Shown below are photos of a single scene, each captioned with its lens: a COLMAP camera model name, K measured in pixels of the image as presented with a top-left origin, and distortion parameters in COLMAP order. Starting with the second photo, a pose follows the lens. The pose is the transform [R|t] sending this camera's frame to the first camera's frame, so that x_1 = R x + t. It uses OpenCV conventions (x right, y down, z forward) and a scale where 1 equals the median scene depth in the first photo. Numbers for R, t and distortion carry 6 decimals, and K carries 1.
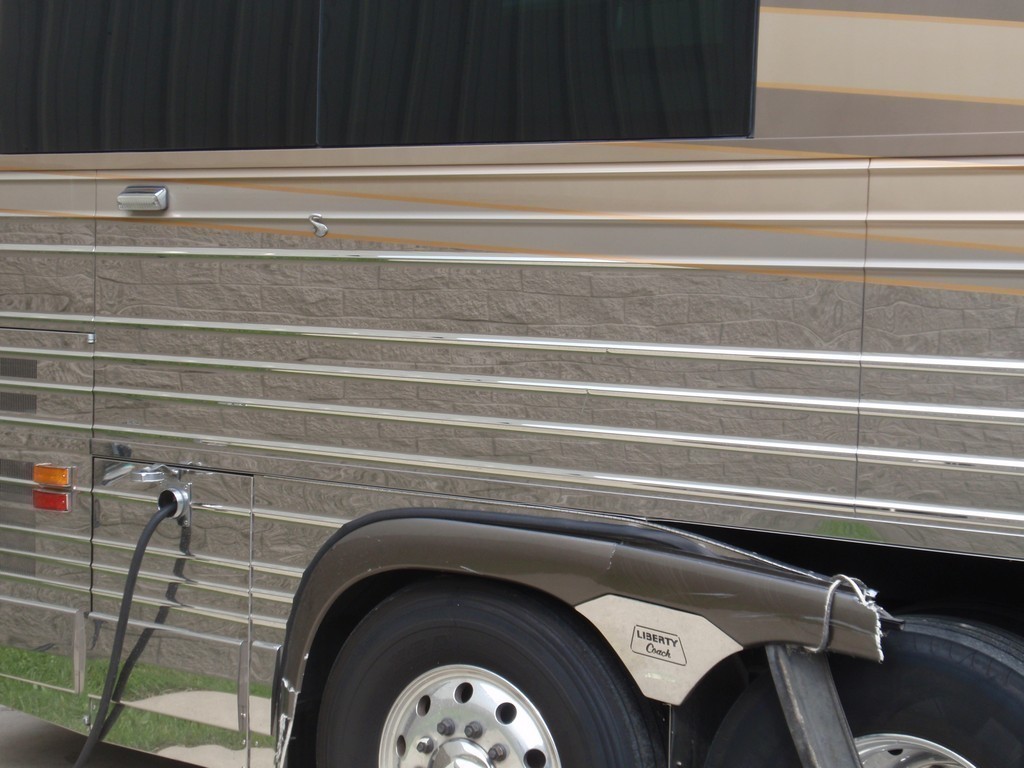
lens RADIAL K [[1803.5, 0, 516.4], [0, 1803.5, 380.2], [0, 0, 1]] dist [0.046136, 0.000000]
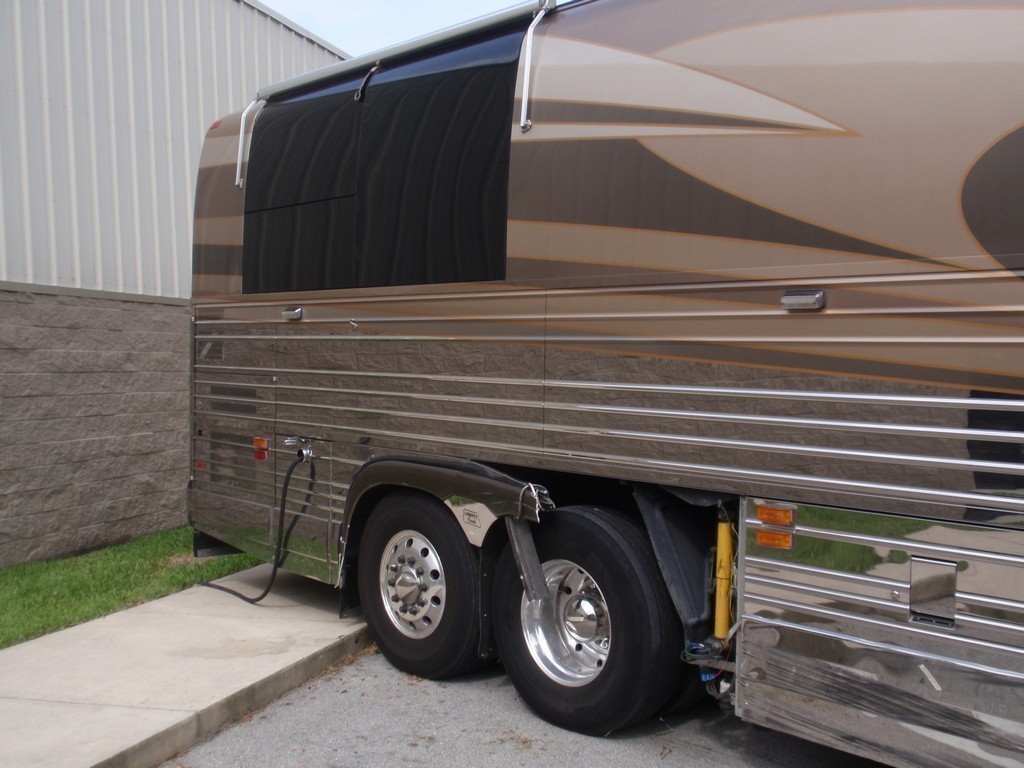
lens RADIAL K [[1099.1, 0, 510.2], [0, 1099.1, 380.1], [0, 0, 1]] dist [-0.030260, 0.000000]
pose [[0.975004, -0.005145, -0.222126, 0.353787], [-0.002390, 0.999431, -0.033642, 0.023460], [0.222173, 0.033332, 0.974437, -0.223296]]
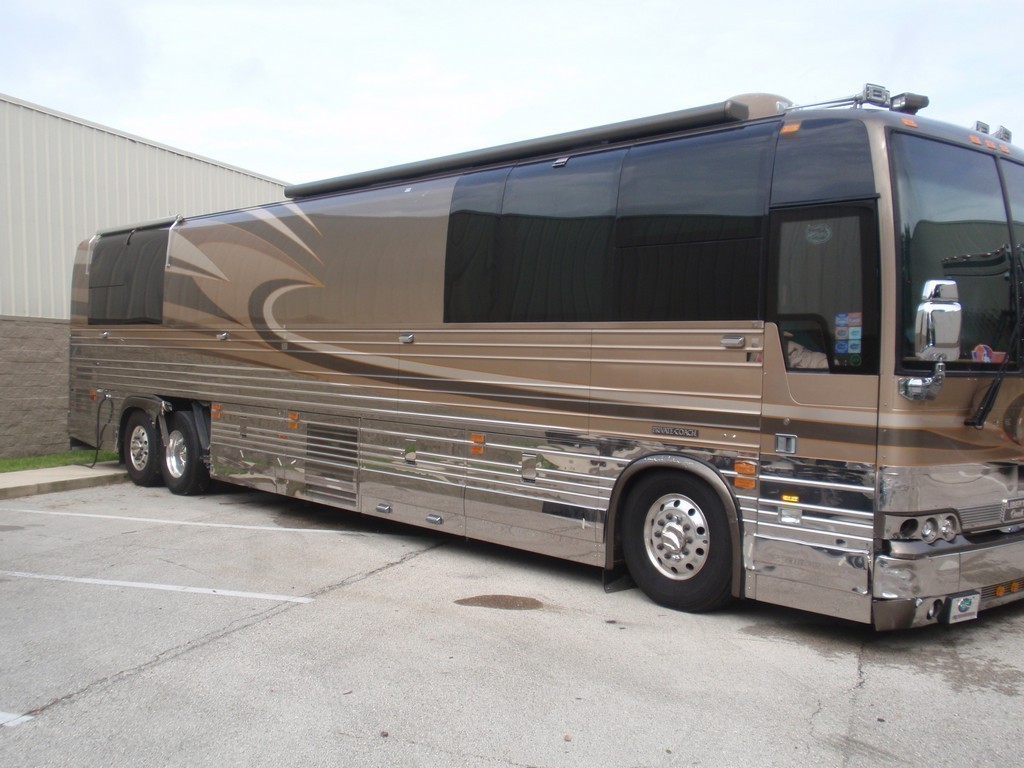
lens RADIAL K [[1099.1, 0, 493.3], [0, 1099.1, 387.8], [0, 0, 1]] dist [-0.030260, 0.000000]
pose [[0.967367, 0.009268, -0.253210, 1.635882], [-0.018111, 0.999304, -0.032613, 0.125387], [0.252731, 0.036135, 0.966862, -1.658798]]
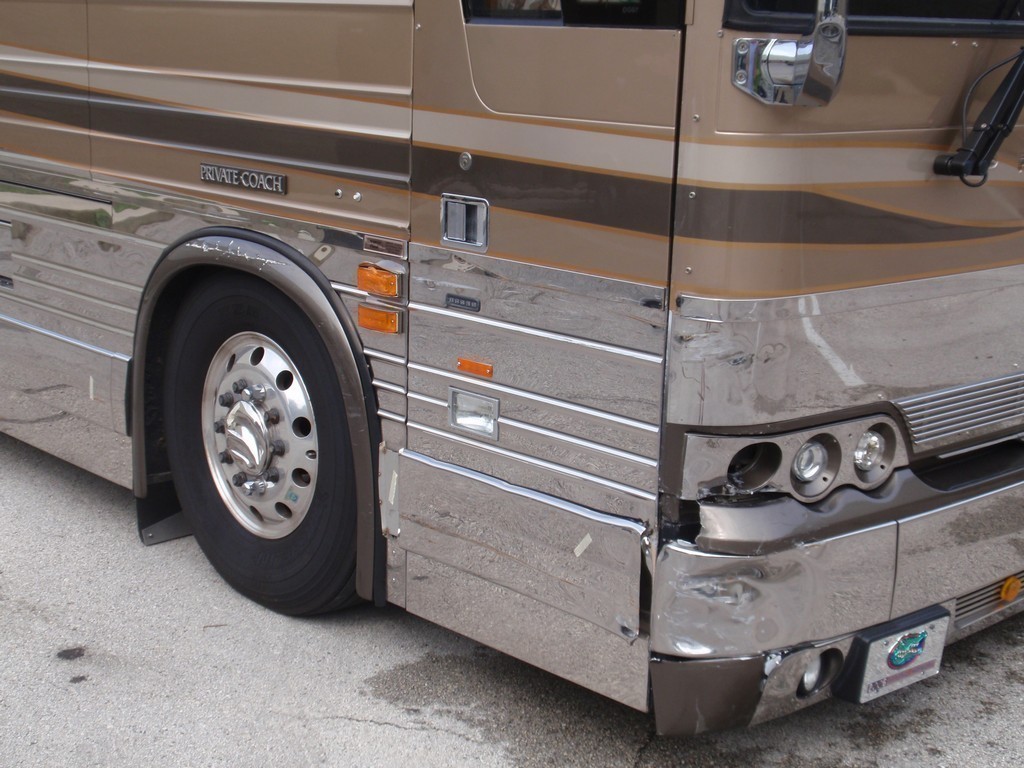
lens RADIAL K [[1532.2, 0, 514.3], [0, 1532.2, 391.9], [0, 0, 1]] dist [-0.007448, 0.000000]
pose [[0.981110, 0.052276, -0.186253, 1.801427], [-0.019719, 0.984806, 0.172533, 0.099238], [0.192443, -0.165601, 0.967234, -0.937133]]
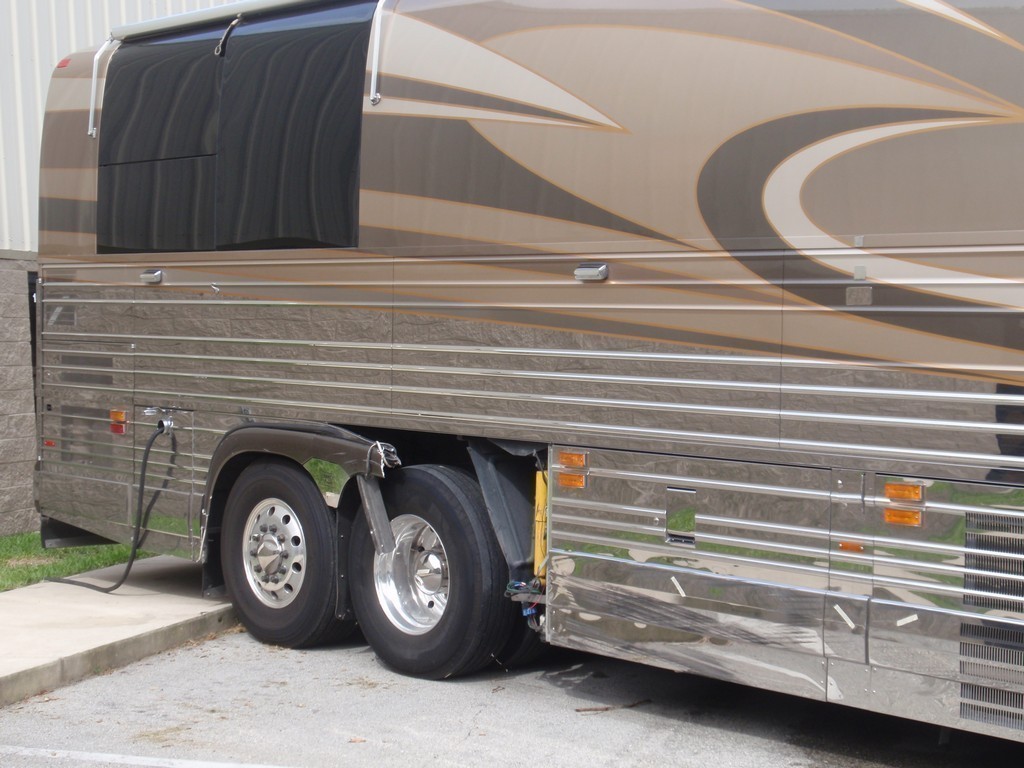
lens RADIAL K [[1803.5, 0, 501.1], [0, 1803.5, 375.8], [0, 0, 1]] dist [0.046136, 0.000000]
pose [[0.973444, -0.005463, -0.228859, 0.670119], [-0.000379, 0.999675, -0.025473, 0.065573], [0.228923, 0.024883, 0.973126, -0.921735]]
